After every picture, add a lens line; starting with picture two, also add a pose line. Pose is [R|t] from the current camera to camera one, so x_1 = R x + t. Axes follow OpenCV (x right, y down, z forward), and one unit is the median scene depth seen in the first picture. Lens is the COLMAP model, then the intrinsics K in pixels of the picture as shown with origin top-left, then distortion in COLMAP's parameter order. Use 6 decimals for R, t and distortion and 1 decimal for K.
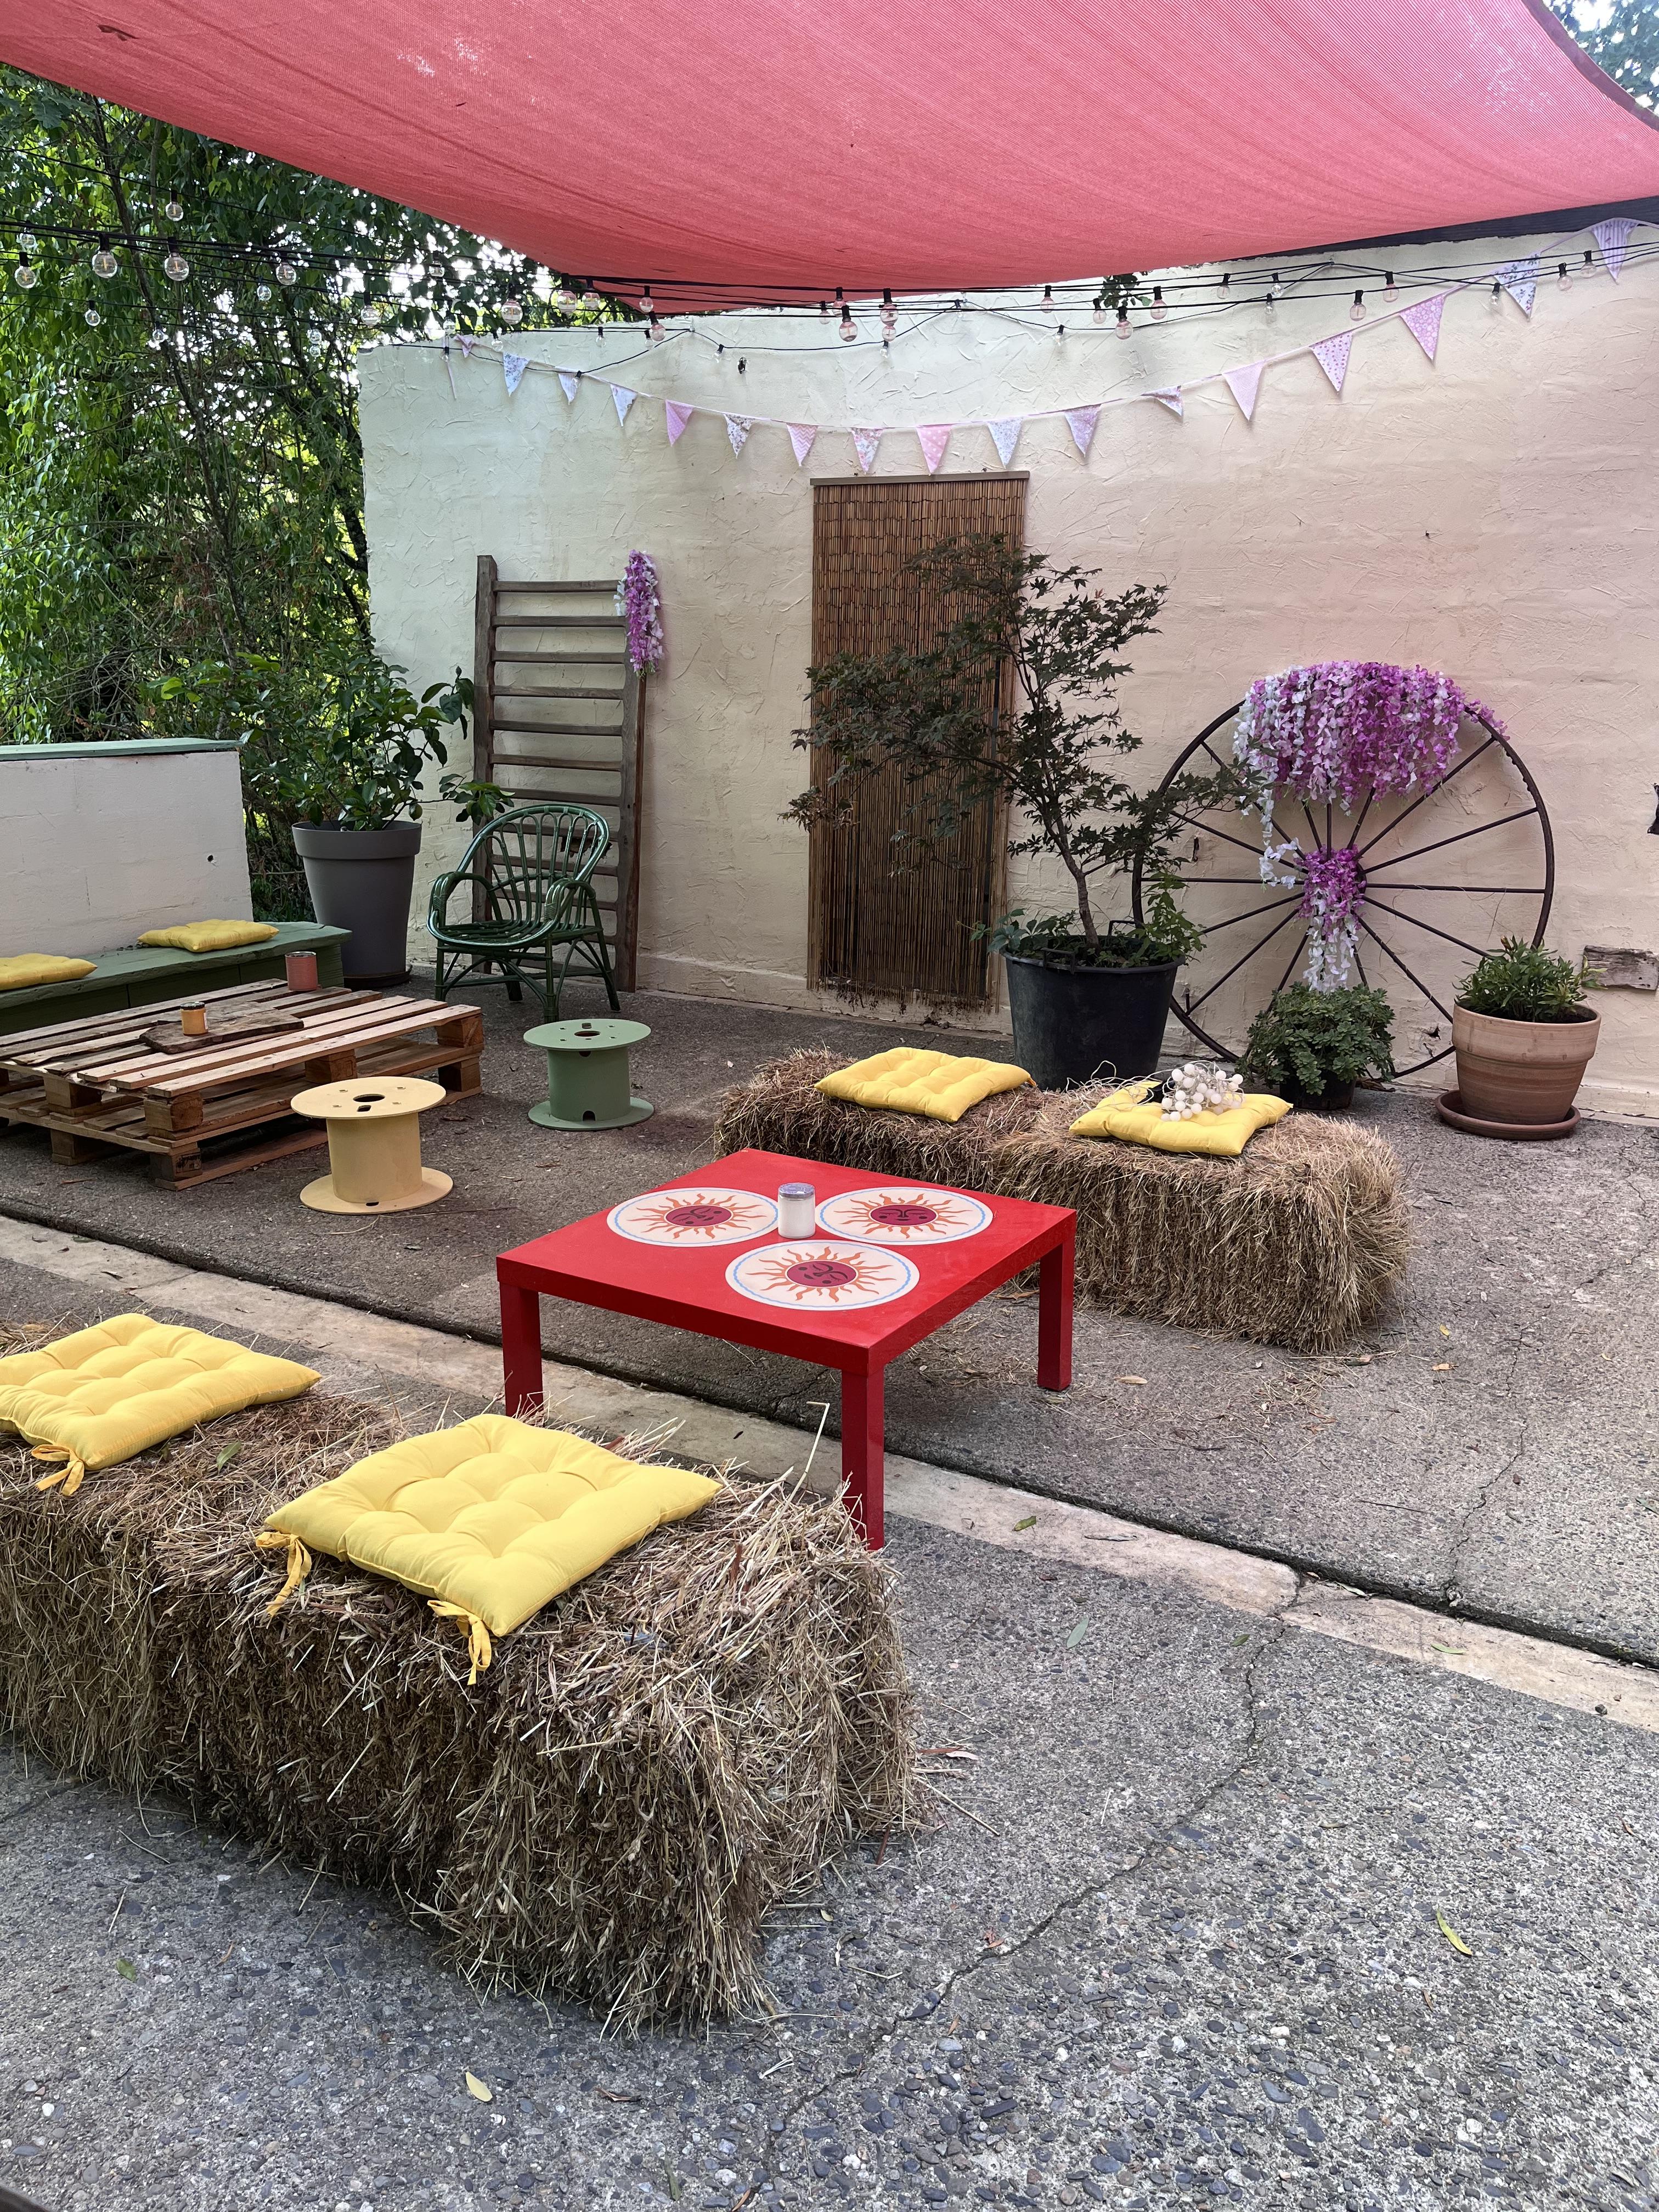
lens RADIAL K [[1651.1, 0, 844.4], [0, 1651.1, 1102.8], [0, 0, 1]] dist [0.058516, -0.090556]
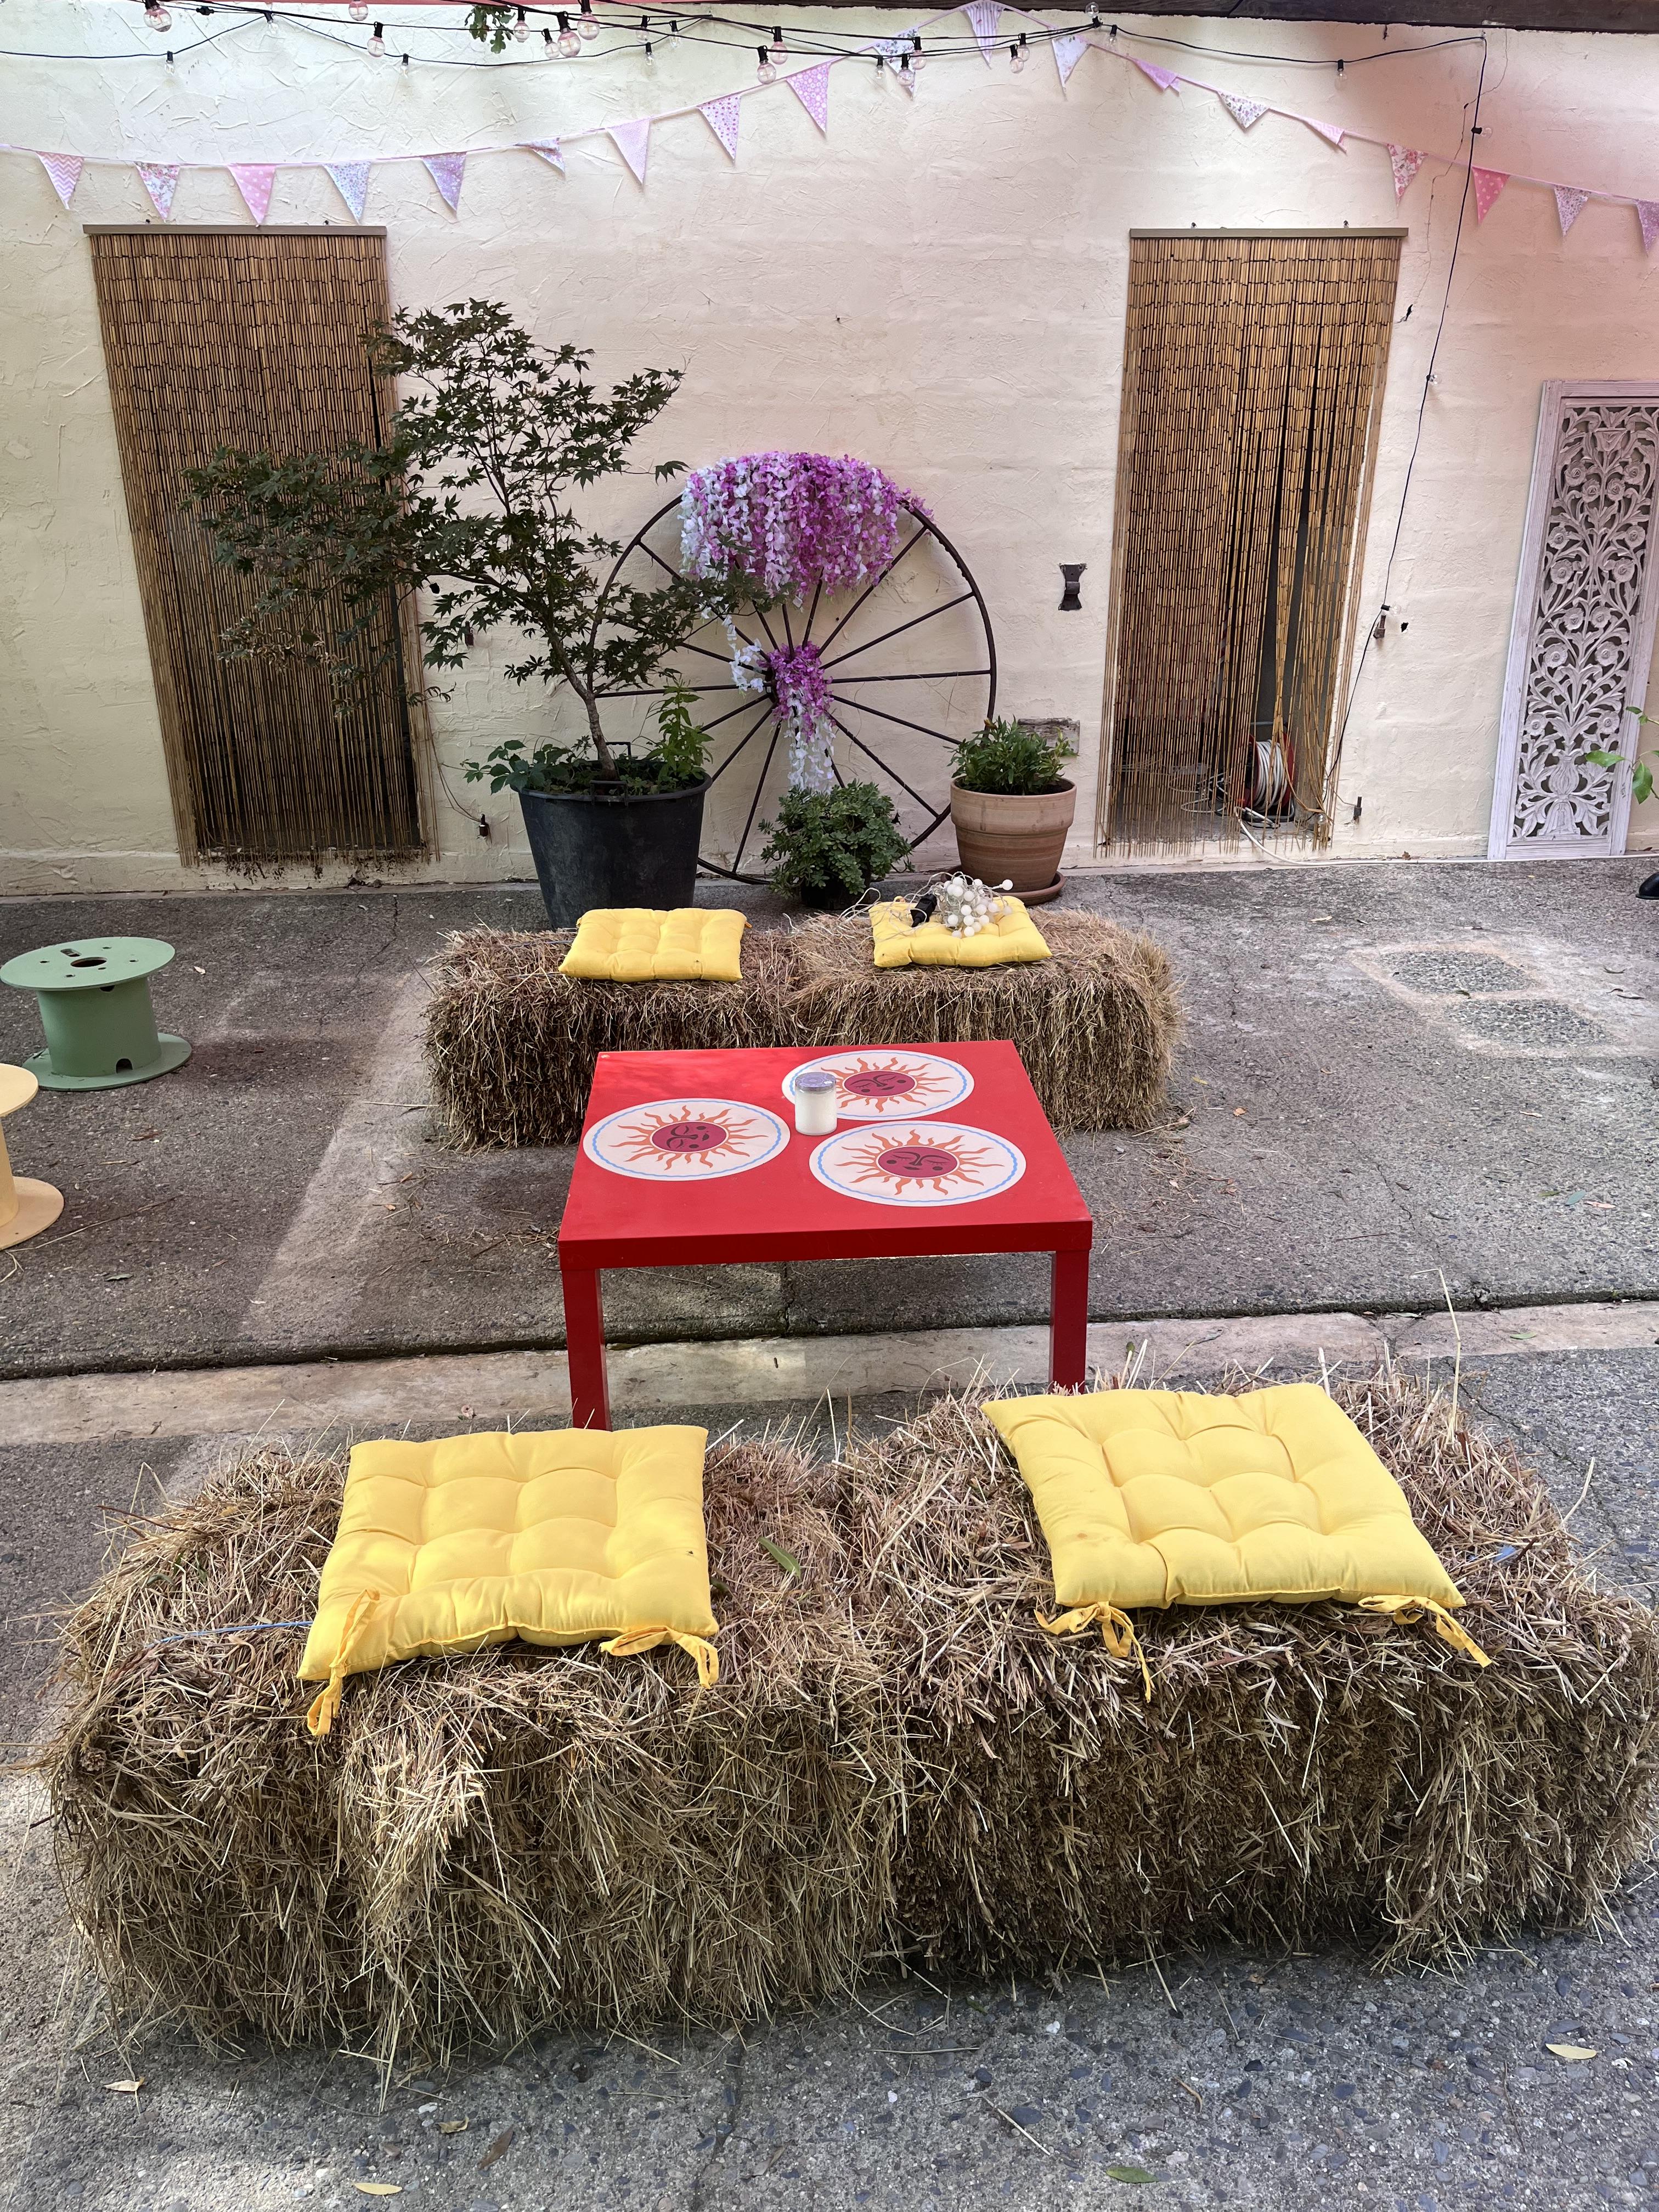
lens RADIAL K [[1651.1, 0, 844.4], [0, 1651.1, 1102.8], [0, 0, 1]] dist [0.058516, -0.090556]
pose [[0.816966, -0.226407, 0.530383, -0.287177], [0.162997, 0.972863, 0.164221, -0.046839], [-0.553172, -0.047712, 0.831700, 0.144039]]
